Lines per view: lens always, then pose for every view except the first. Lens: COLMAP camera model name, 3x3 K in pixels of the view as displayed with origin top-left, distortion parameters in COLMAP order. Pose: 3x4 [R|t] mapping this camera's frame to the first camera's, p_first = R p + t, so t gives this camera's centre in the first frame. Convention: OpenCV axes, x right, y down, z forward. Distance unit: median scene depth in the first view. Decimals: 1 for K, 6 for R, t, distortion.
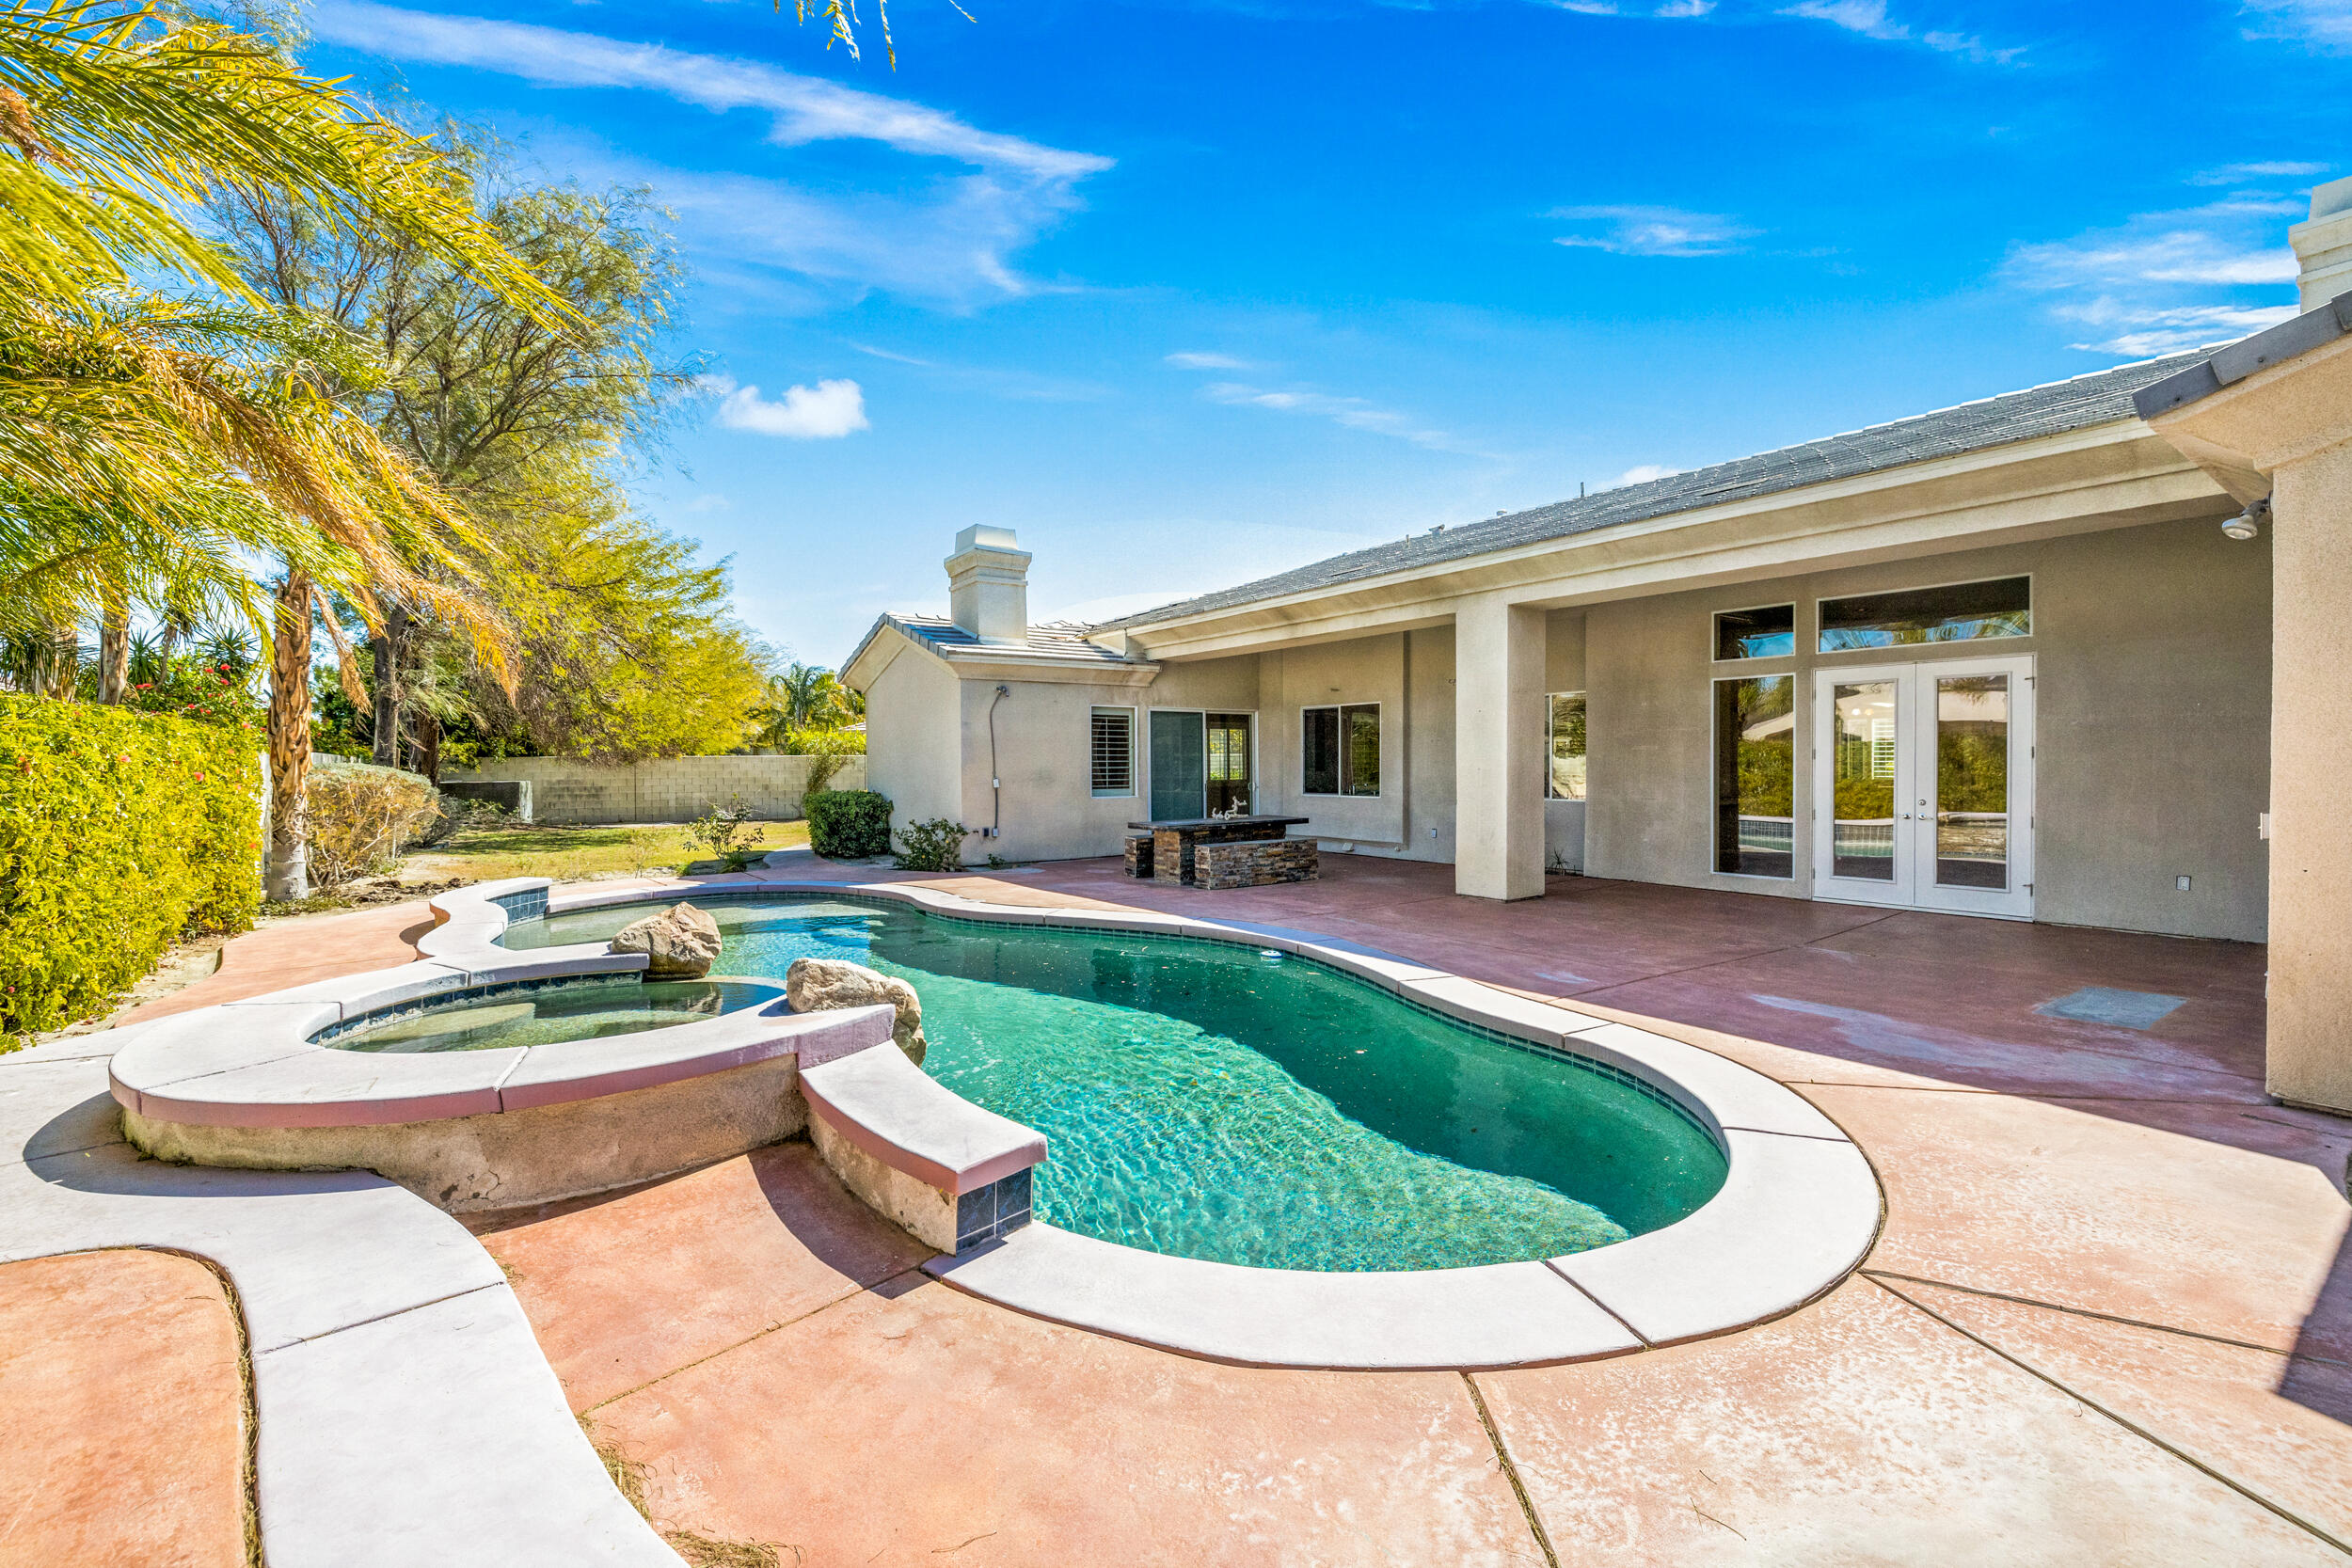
lens RADIAL K [[990.5, 0, 1185.2], [0, 990.5, 778.7], [0, 0, 1]] dist [0.001402, -0.000263]
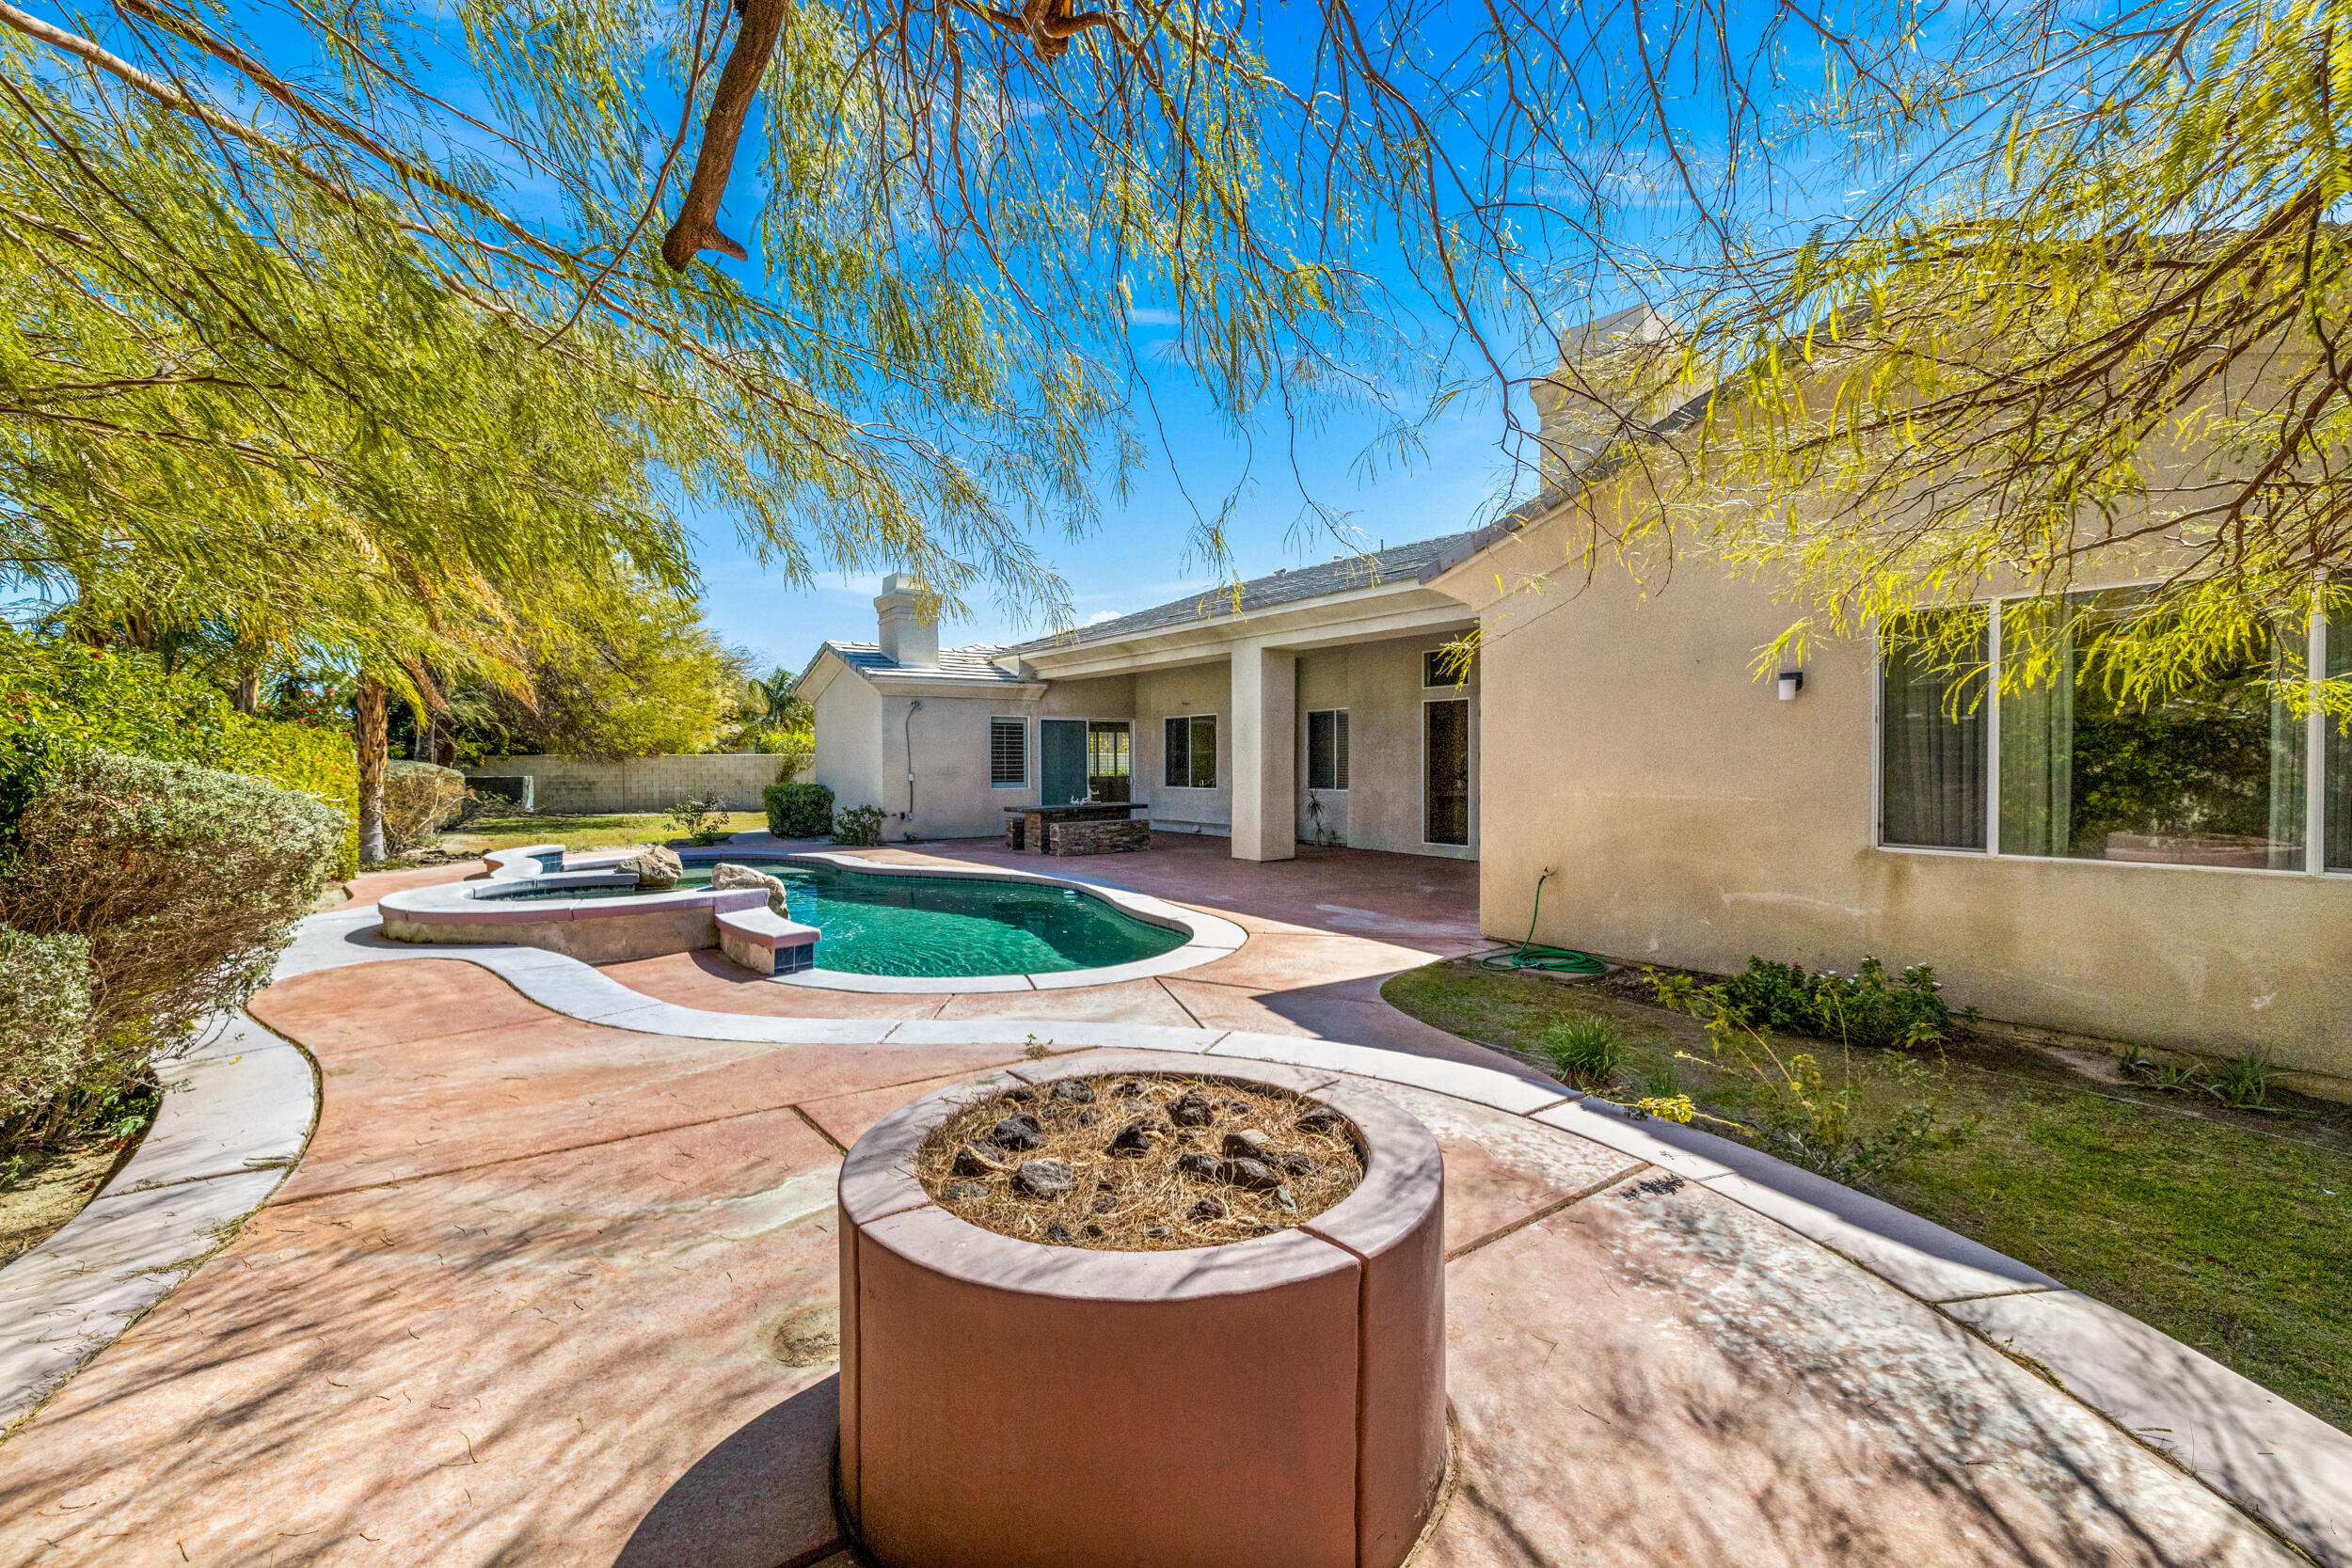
lens RADIAL K [[990.5, 0, 1185.2], [0, 990.5, 778.7], [0, 0, 1]] dist [0.001402, -0.000263]
pose [[0.999926, 0.001770, 0.011997, 0.147764], [-0.001794, 0.999996, 0.001991, 0.003393], [-0.011993, -0.002013, 0.999926, -0.279884]]
